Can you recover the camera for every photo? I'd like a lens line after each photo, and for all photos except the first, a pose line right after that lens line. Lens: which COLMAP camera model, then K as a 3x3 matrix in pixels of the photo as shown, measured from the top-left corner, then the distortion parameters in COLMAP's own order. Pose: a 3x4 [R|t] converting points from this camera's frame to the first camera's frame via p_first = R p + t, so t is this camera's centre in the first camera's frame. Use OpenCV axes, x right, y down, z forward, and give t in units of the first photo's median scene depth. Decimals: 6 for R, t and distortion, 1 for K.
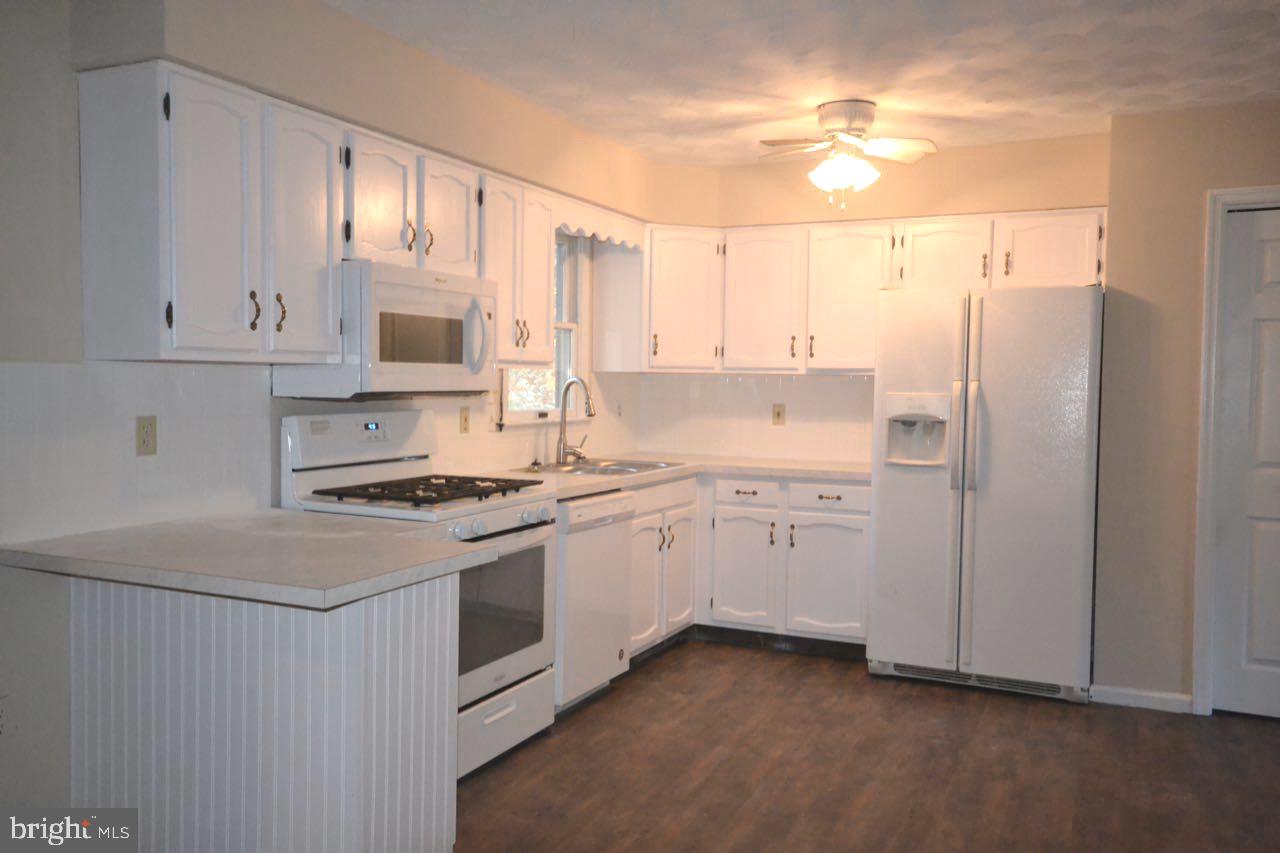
lens RADIAL K [[1091.8, 0, 632.8], [0, 1091.8, 420.2], [0, 0, 1]] dist [0.008802, 0.080957]
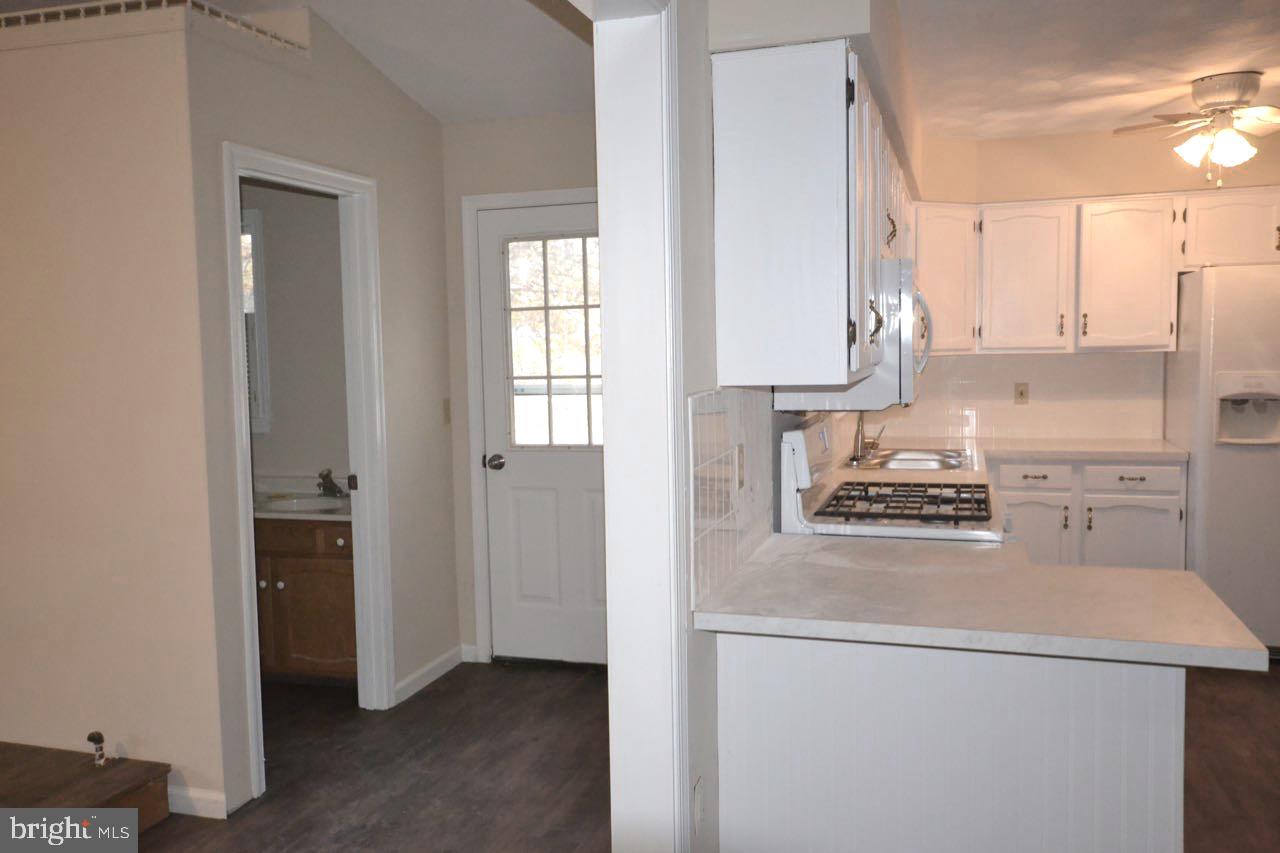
lens RADIAL K [[1090.8, 0, 593.5], [0, 1090.8, 425.0], [0, 0, 1]] dist [-0.001135, 0.054777]
pose [[0.990312, -0.043837, 0.131762, -0.456527], [0.038346, 0.998299, 0.043921, -0.042166], [-0.133463, -0.038442, 0.990308, 0.094109]]
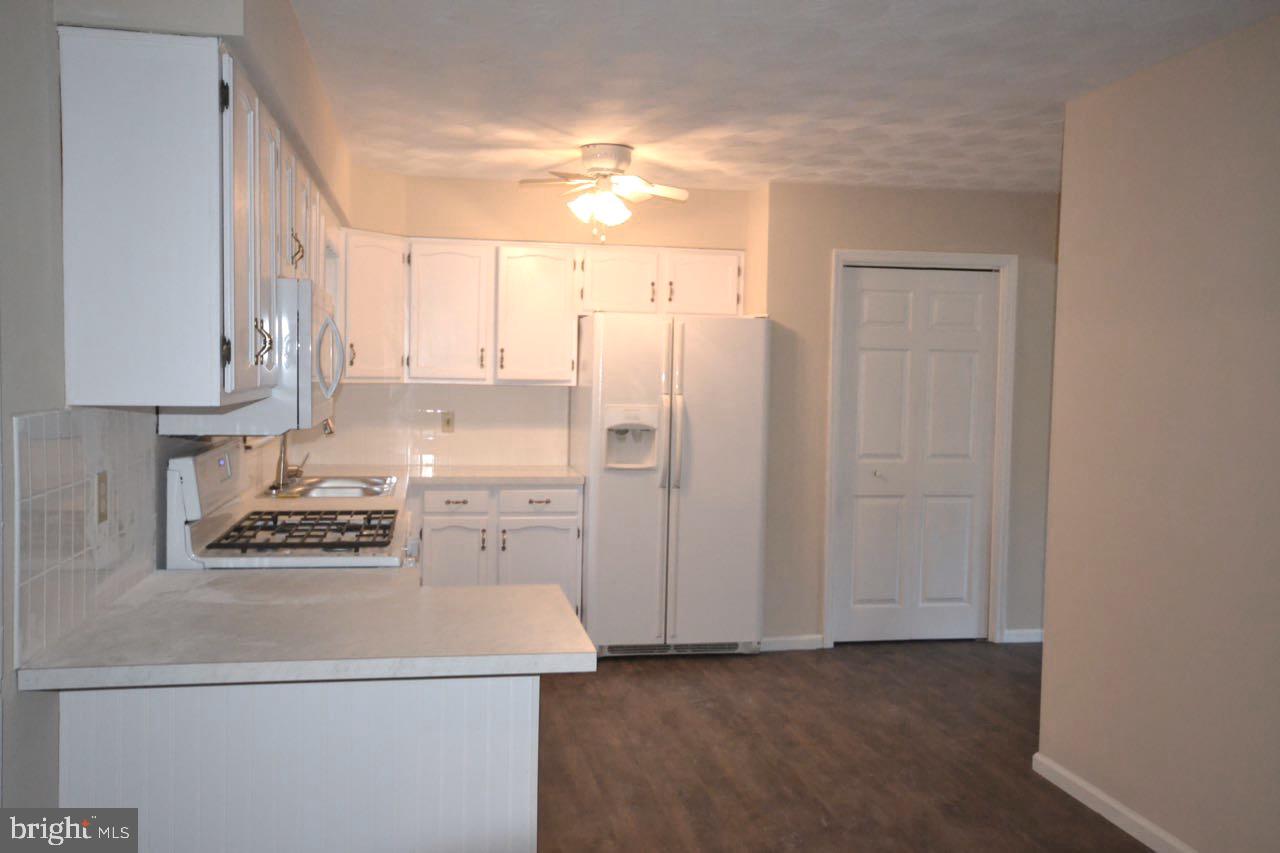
lens RADIAL K [[1091.8, 0, 632.8], [0, 1091.8, 420.2], [0, 0, 1]] dist [0.008802, 0.080957]
pose [[0.800048, -0.025449, 0.599397, -0.411906], [0.012172, 0.999583, 0.026193, -0.038370], [-0.599813, -0.013660, 0.800024, 0.093836]]
